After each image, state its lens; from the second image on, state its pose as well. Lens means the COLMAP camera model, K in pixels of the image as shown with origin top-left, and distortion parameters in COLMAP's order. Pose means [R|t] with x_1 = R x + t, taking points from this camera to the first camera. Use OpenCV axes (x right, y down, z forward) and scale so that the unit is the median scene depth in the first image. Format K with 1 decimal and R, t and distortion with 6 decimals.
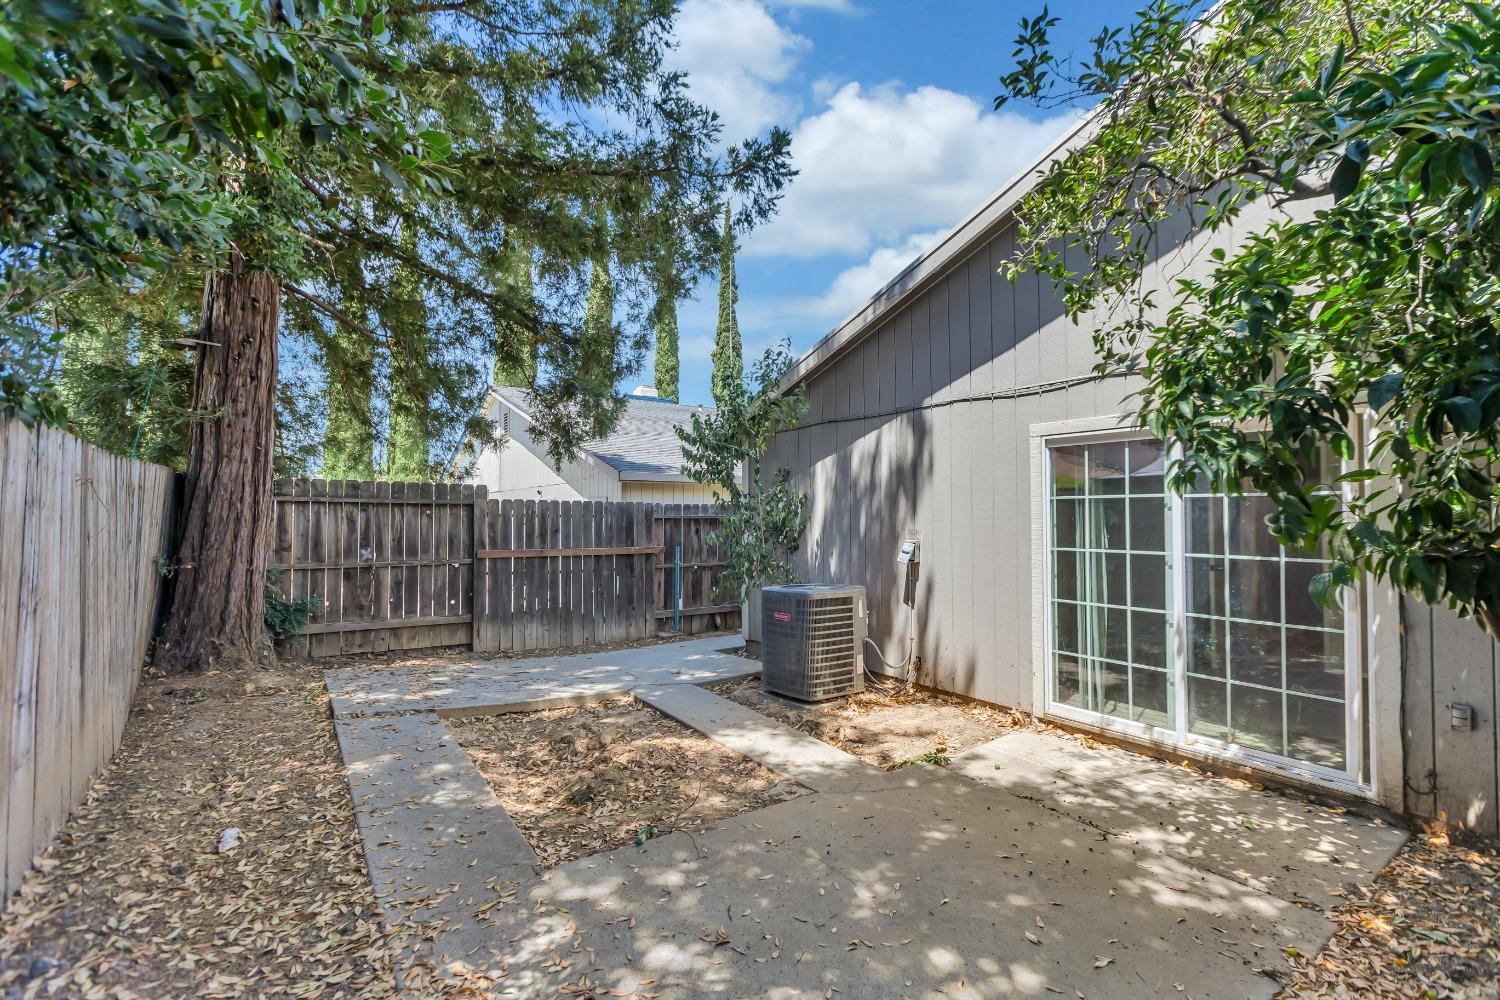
lens RADIAL K [[671.4, 0, 759.0], [0, 671.4, 507.3], [0, 0, 1]] dist [0.000168, -0.000924]
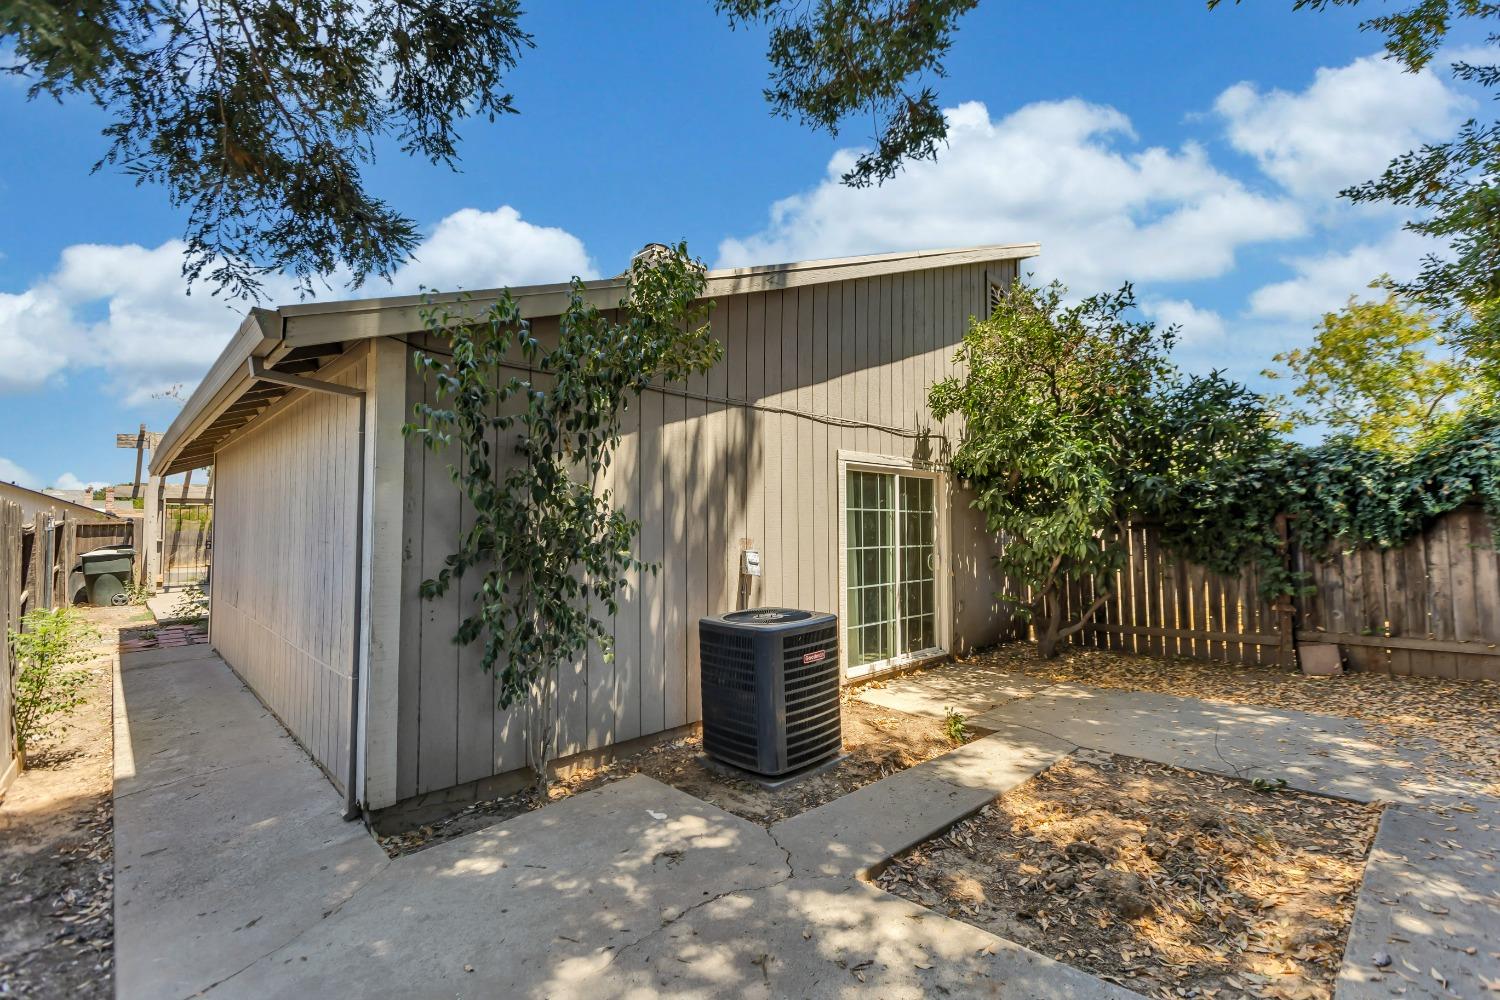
lens RADIAL K [[671.4, 0, 754.7], [0, 671.4, 492.3], [0, 0, 1]] dist [0.000168, -0.000924]
pose [[-0.154248, 0.051092, 0.986710, -0.766594], [-0.010562, 0.998520, -0.053354, 0.023143], [-0.987976, -0.018651, -0.153480, 1.295761]]
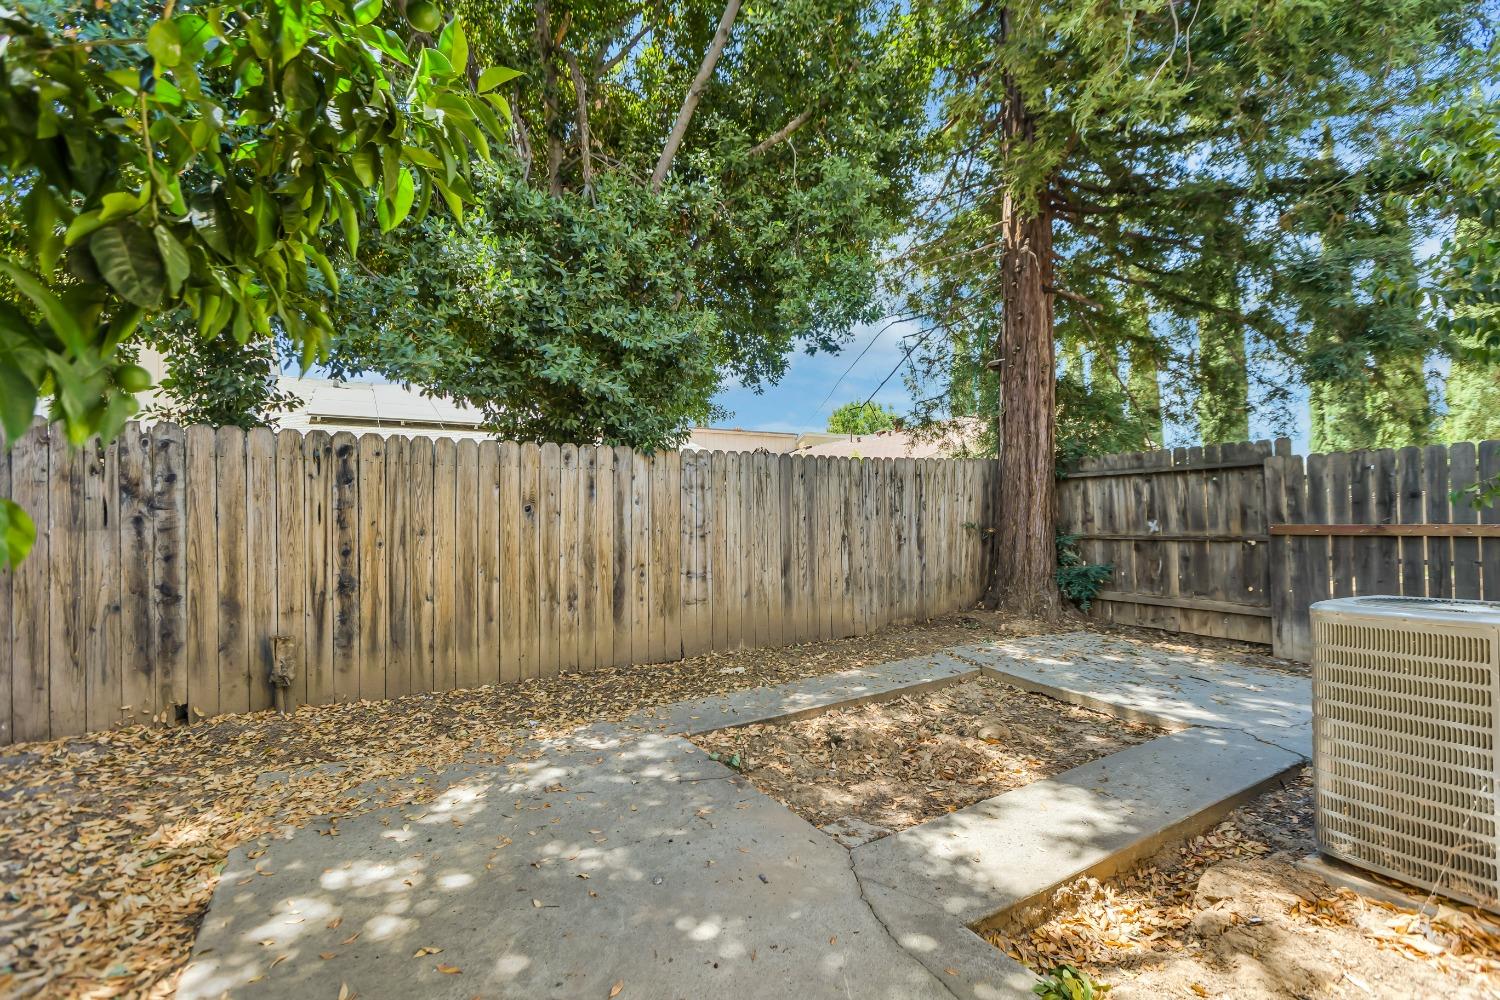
lens RADIAL K [[671.4, 0, 759.9], [0, 671.4, 502.4], [0, 0, 1]] dist [0.000168, -0.000924]
pose [[-0.076776, -0.028046, -0.996654, 0.581161], [0.037157, 0.998829, -0.030970, 0.061353], [0.996356, -0.039410, -0.075644, 0.706468]]
